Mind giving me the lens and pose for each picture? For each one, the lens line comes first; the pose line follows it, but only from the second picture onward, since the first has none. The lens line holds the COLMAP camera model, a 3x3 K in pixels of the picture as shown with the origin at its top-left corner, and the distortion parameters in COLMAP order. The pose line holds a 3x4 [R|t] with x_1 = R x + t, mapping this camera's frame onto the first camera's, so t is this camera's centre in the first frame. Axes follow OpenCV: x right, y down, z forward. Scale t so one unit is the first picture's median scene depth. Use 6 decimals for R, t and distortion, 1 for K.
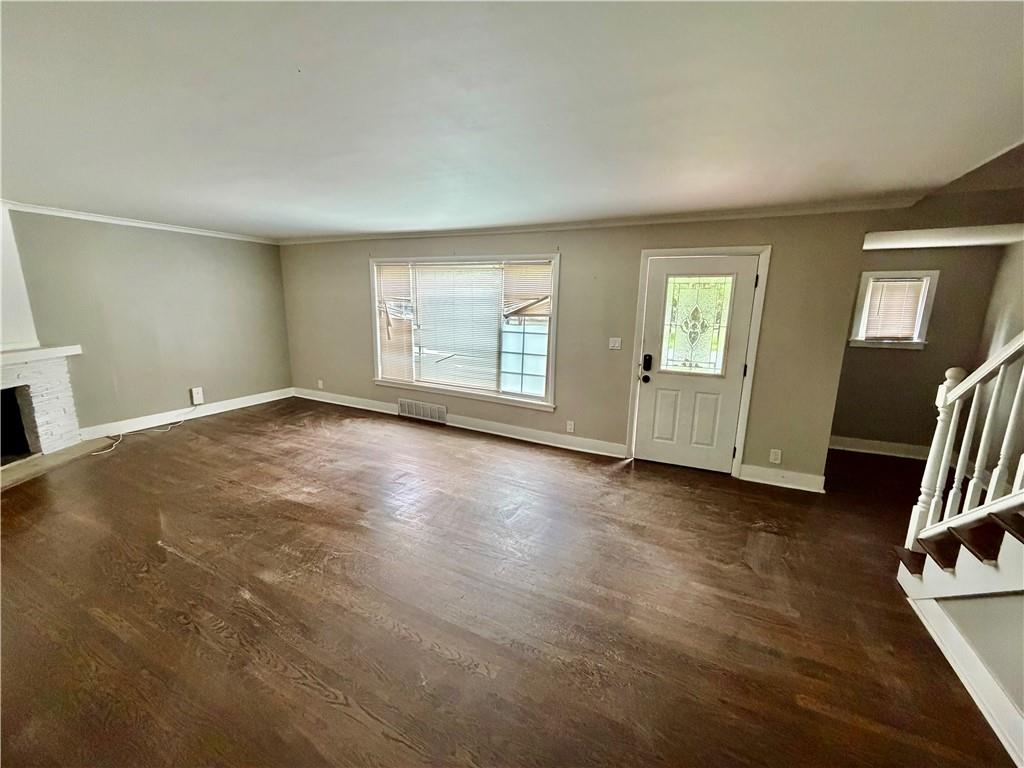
lens RADIAL K [[409.3, 0, 512.0], [0, 409.3, 384.0], [0, 0, 1]] dist [0.001221, 0.000153]
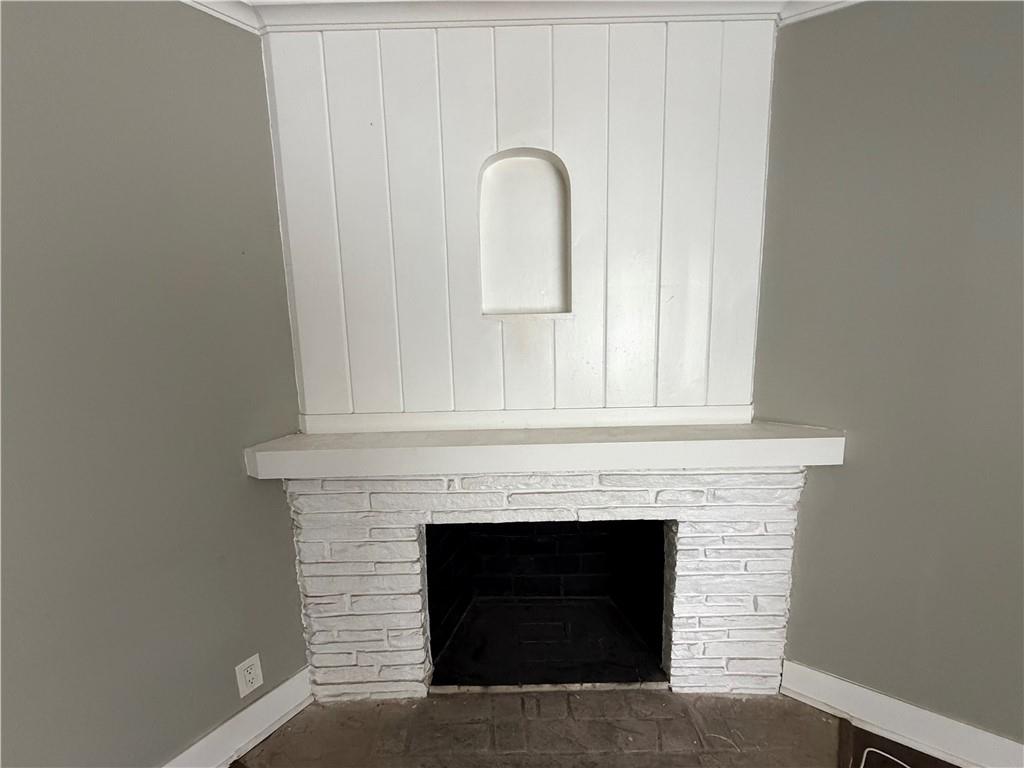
lens RADIAL K [[478.8, 0, 512.0], [0, 478.8, 384.0], [0, 0, 1]] dist [0.001705, 0.000181]
pose [[-0.148531, 0.161861, -0.975571, -0.678865], [-0.178102, 0.966005, 0.187389, -0.160399], [0.972737, 0.201585, -0.114654, 0.797759]]
